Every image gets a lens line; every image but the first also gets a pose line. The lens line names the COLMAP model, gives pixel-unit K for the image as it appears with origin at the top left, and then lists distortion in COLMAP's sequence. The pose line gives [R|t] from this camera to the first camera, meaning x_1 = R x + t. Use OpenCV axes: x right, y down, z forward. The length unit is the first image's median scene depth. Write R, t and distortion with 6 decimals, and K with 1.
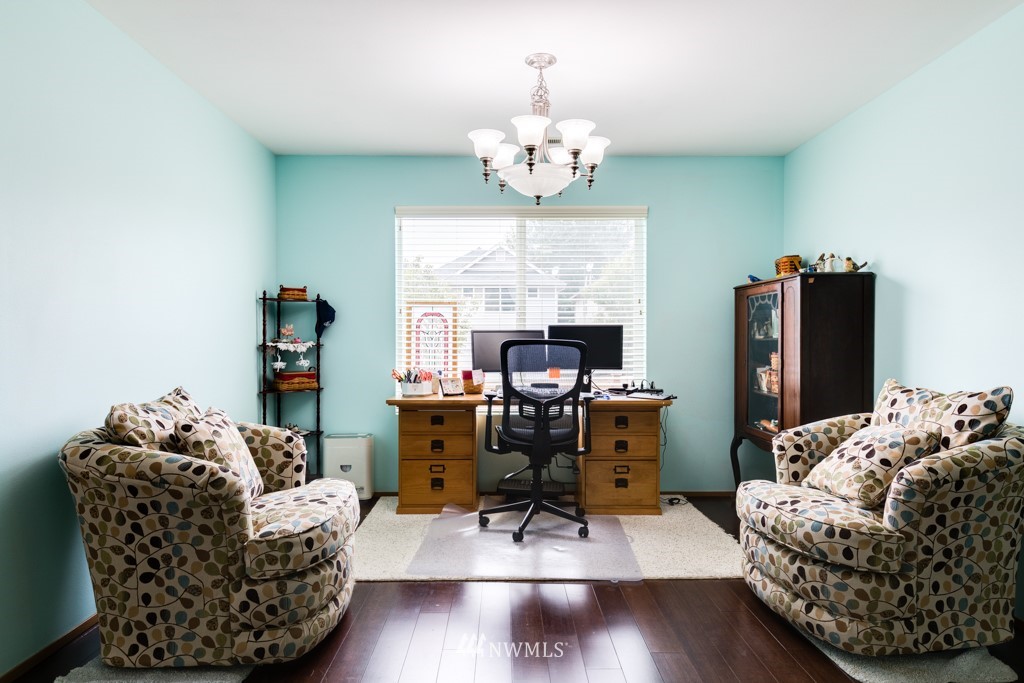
lens RADIAL K [[618.6, 0, 512.0], [0, 618.6, 341.5], [0, 0, 1]] dist [-0.001955, -0.001535]
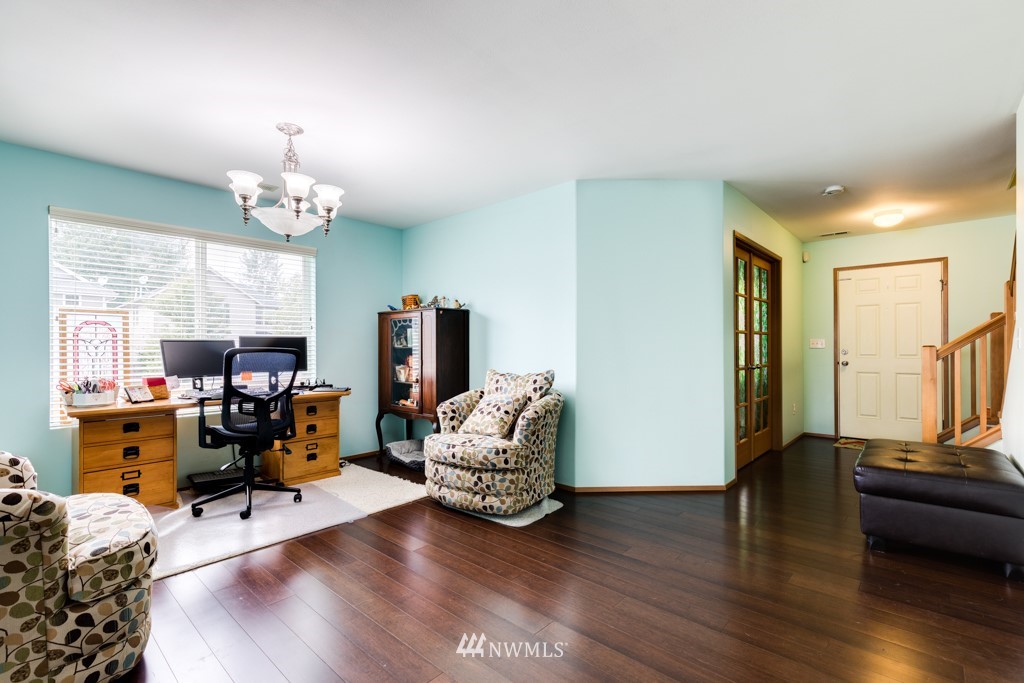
lens RADIAL K [[460.6, 0, 512.0], [0, 460.6, 341.5], [0, 0, 1]] dist [0.001623, -0.000249]
pose [[0.674875, 0.008160, 0.737887, -0.384150], [0.004169, 0.999881, -0.014870, -0.000593], [-0.737920, 0.013111, 0.674761, 0.030152]]
